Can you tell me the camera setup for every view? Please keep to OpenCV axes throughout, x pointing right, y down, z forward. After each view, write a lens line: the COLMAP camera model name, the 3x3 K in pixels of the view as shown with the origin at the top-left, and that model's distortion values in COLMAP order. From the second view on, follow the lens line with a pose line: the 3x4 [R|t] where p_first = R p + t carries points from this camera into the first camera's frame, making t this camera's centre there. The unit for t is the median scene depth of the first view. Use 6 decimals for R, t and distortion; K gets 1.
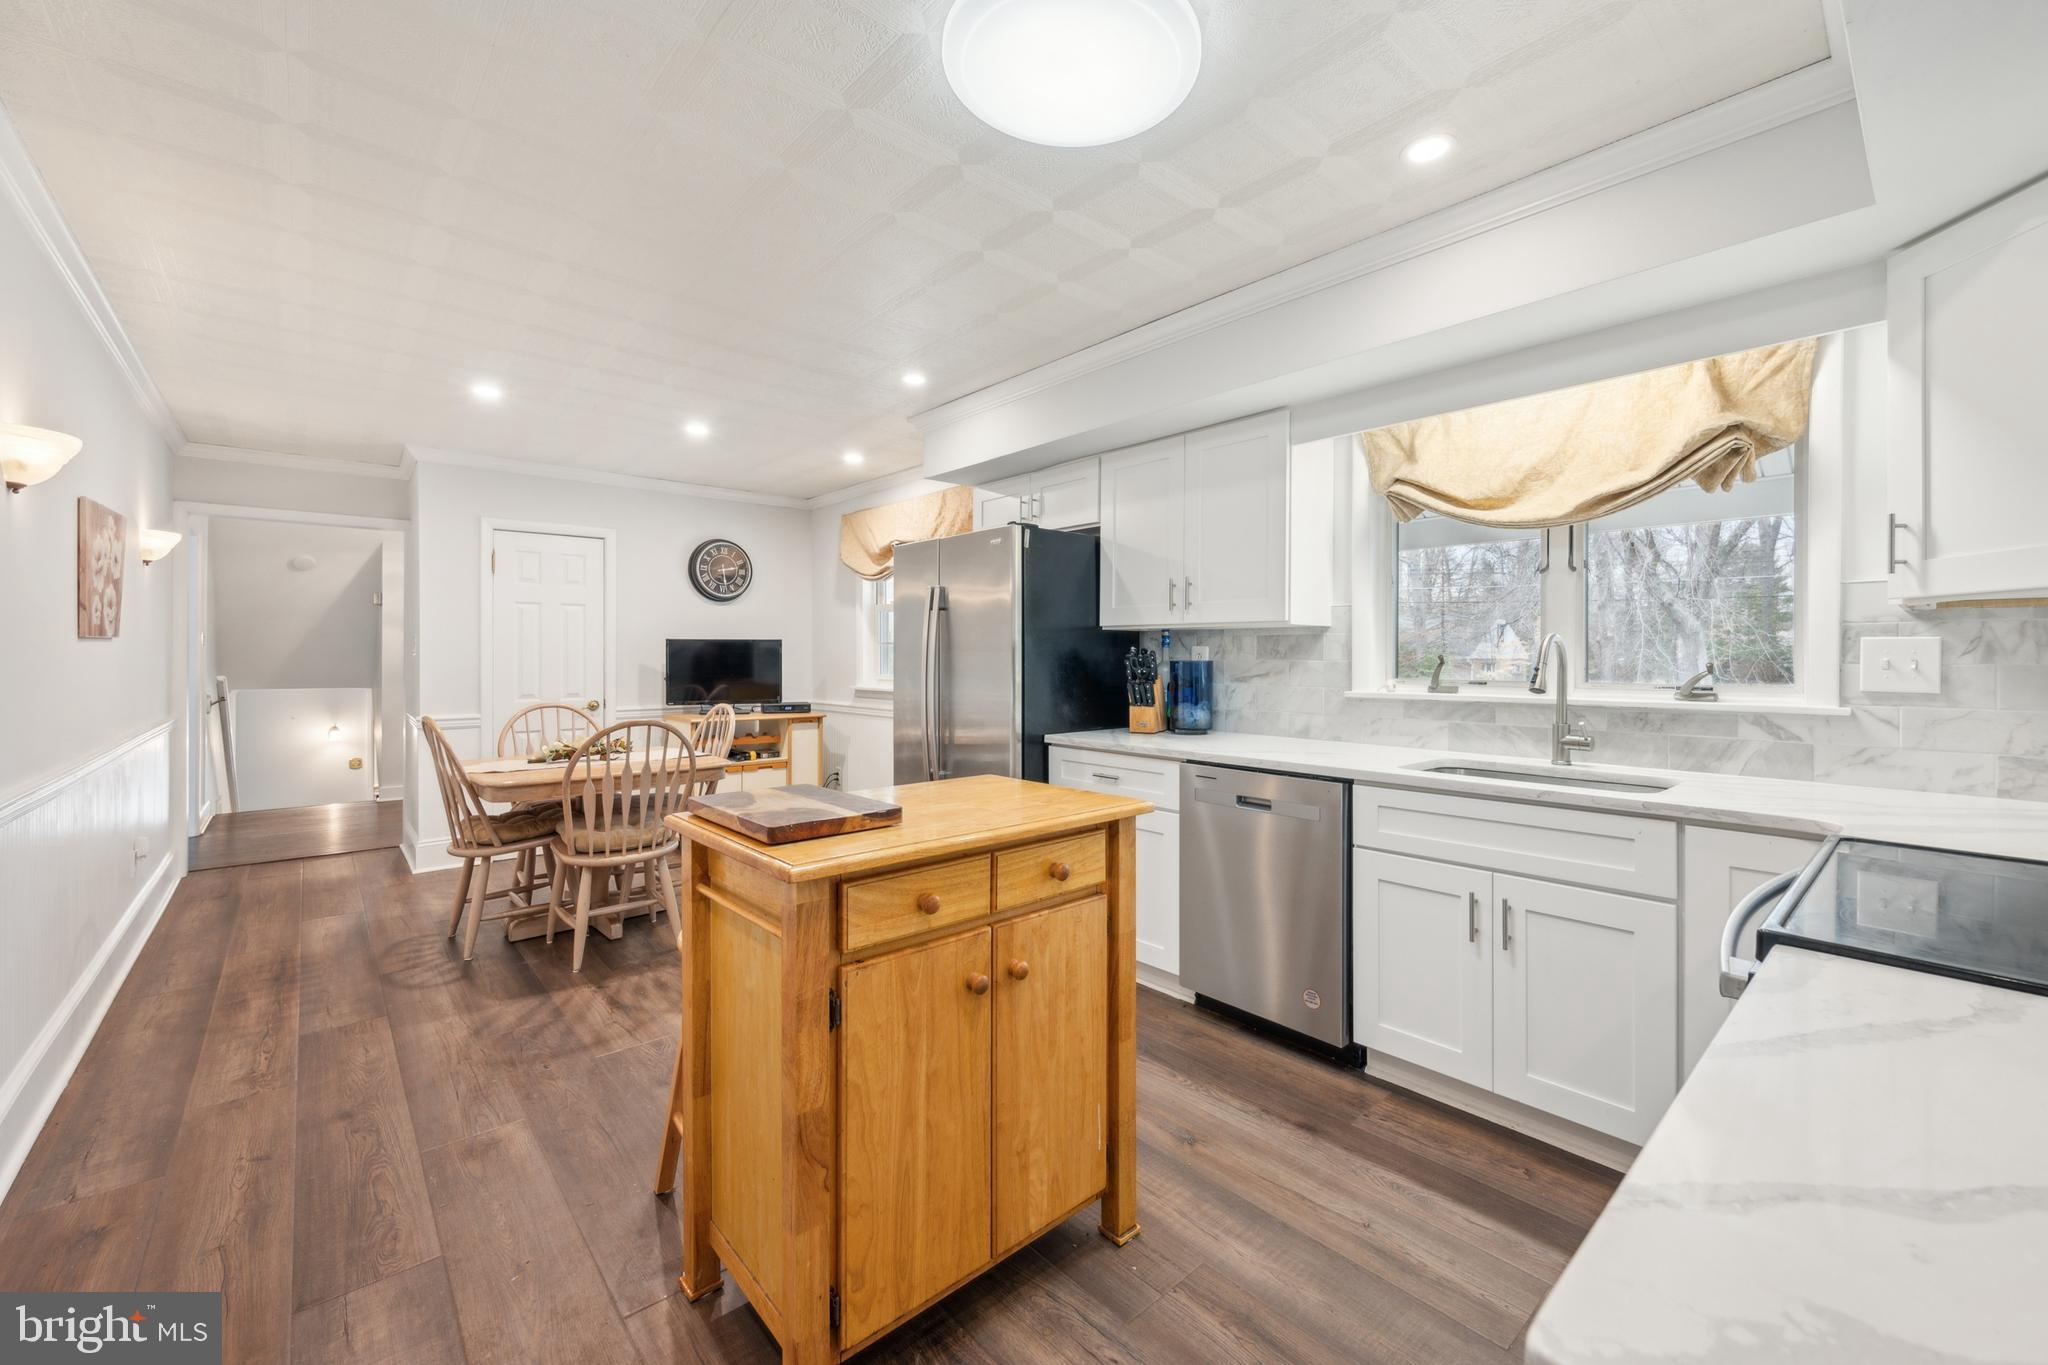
lens RADIAL K [[824.9, 0, 1007.1], [0, 824.9, 663.7], [0, 0, 1]] dist [0.003162, 0.000149]
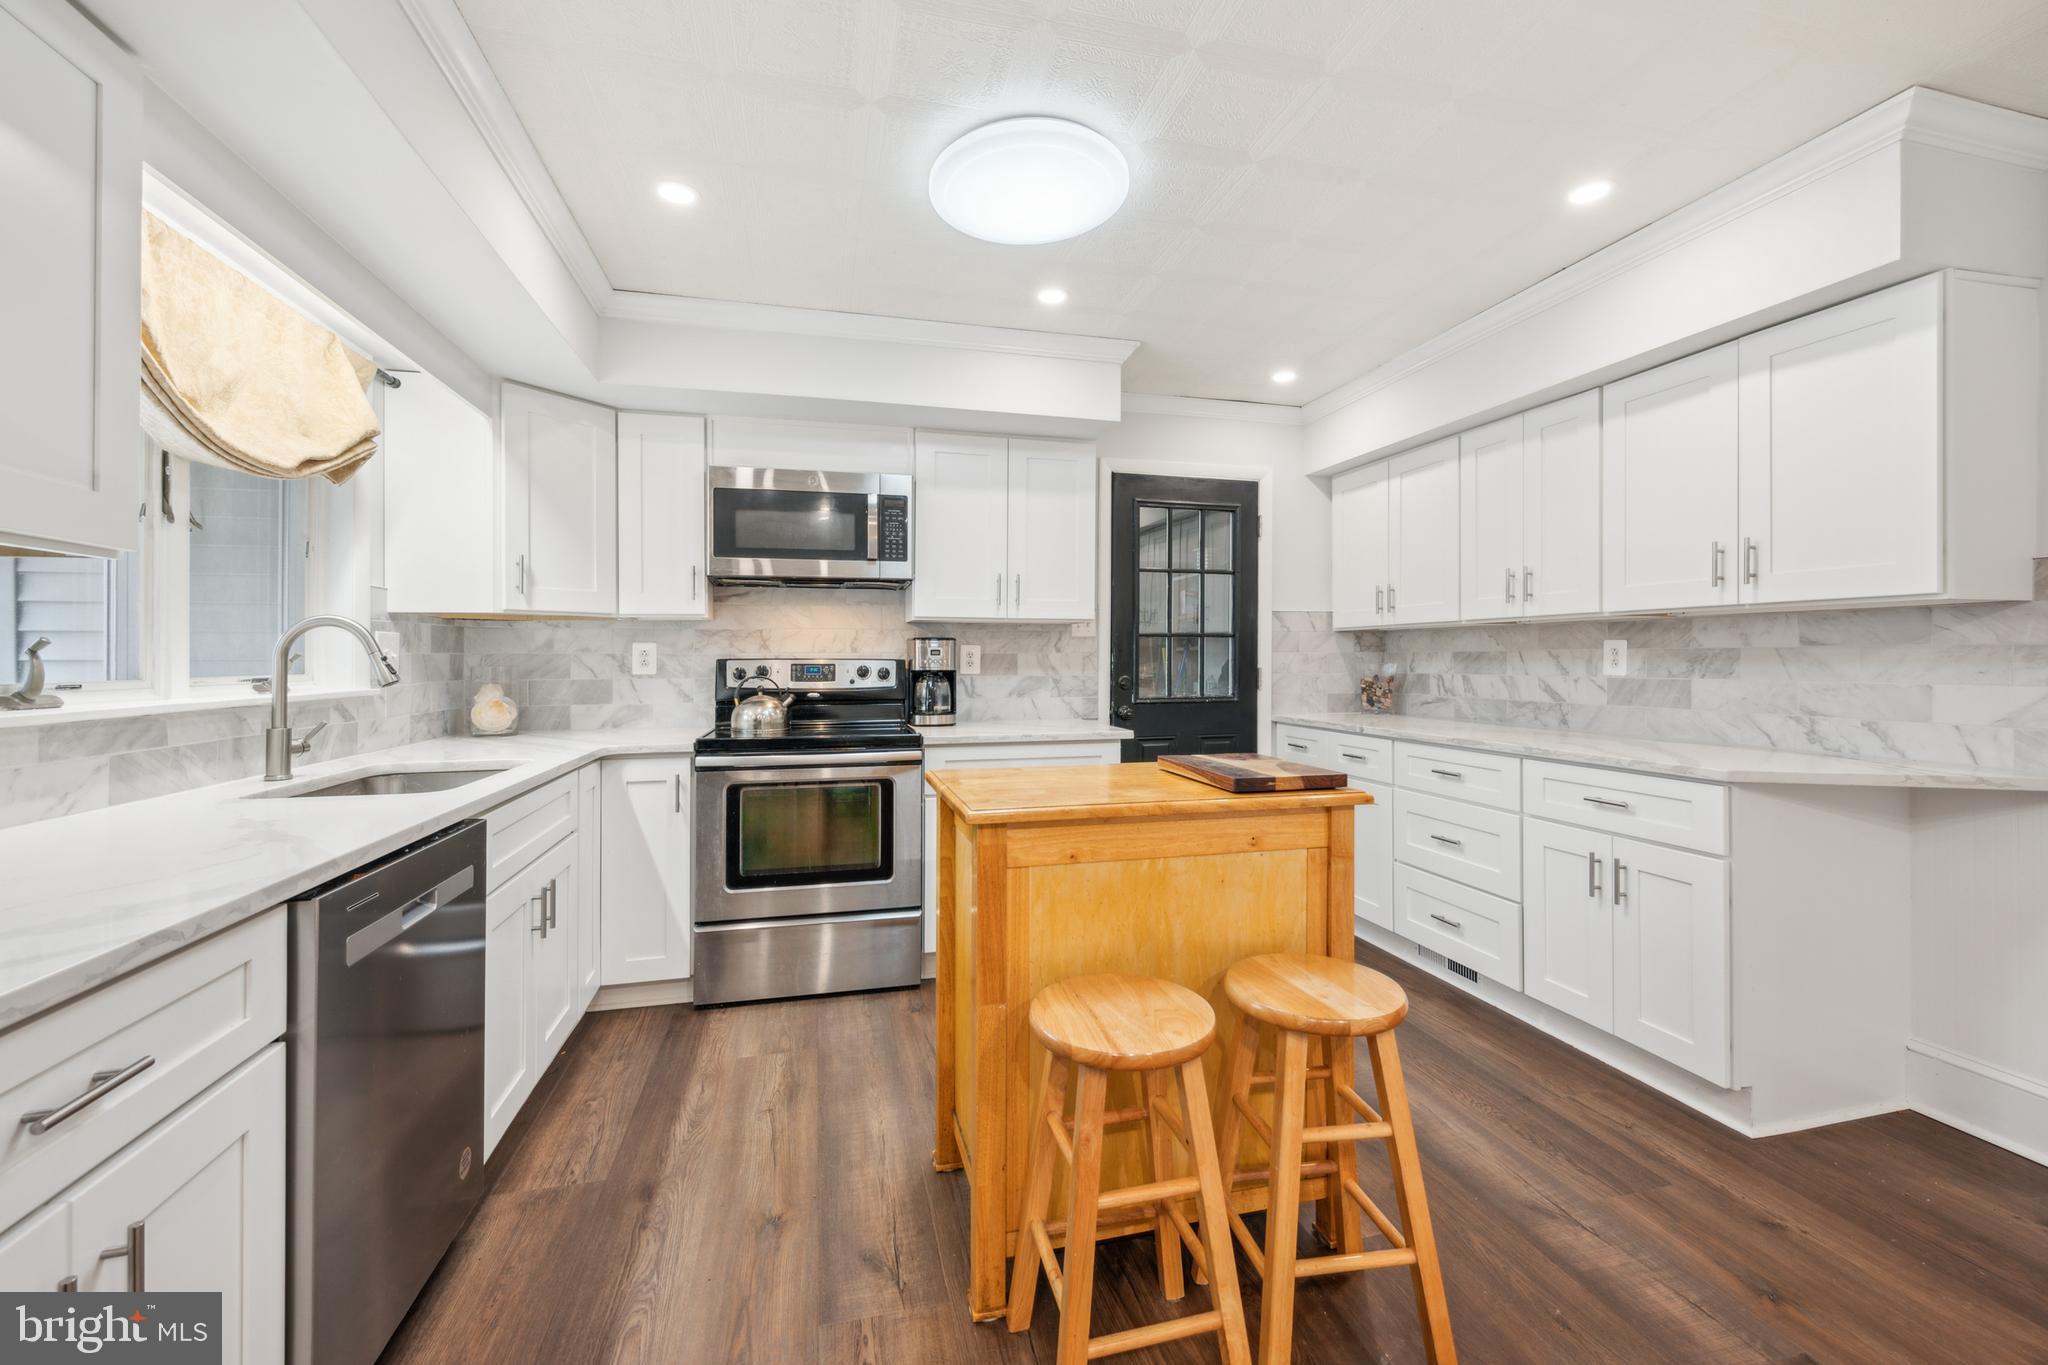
lens RADIAL K [[824.9, 0, 1033.2], [0, 824.9, 653.1], [0, 0, 1]] dist [0.003162, 0.000149]
pose [[-0.903470, -0.001622, 0.428648, -0.372338], [-0.000349, 0.999995, 0.003049, -0.001797], [-0.428651, 0.002605, -0.903466, 1.630151]]
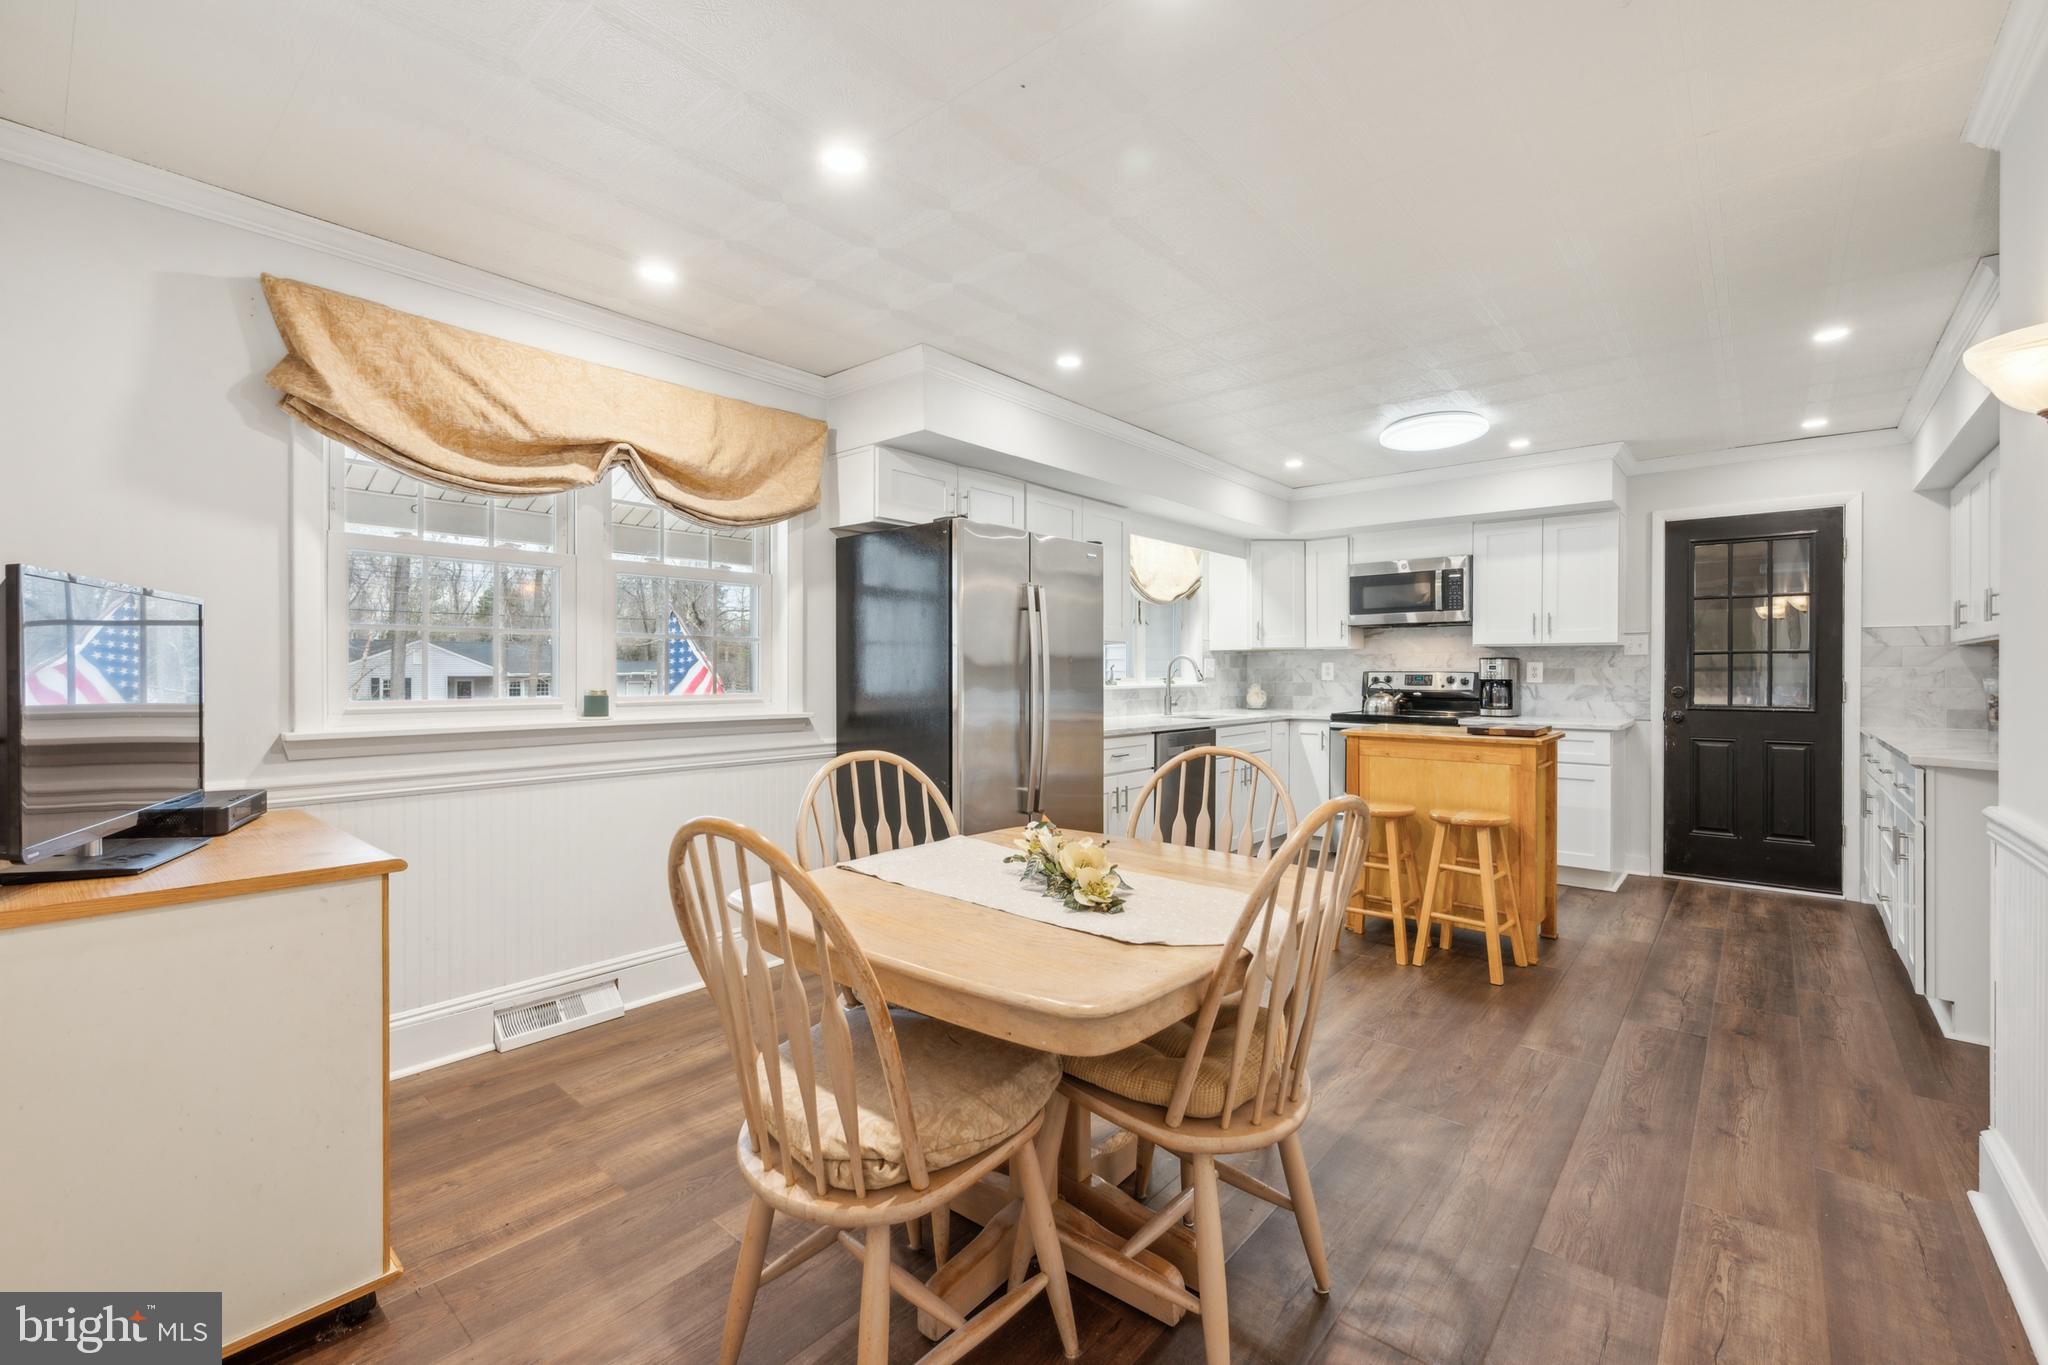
lens RADIAL K [[855.0, 0, 1044.5], [0, 855.0, 673.5], [0, 0, 1]] dist [0.001697, 0.000775]
pose [[-0.165556, -0.007556, 0.986171, -1.775466], [0.004040, 0.999957, 0.008340, -0.007120], [-0.986192, 0.005365, -0.165518, 1.973471]]
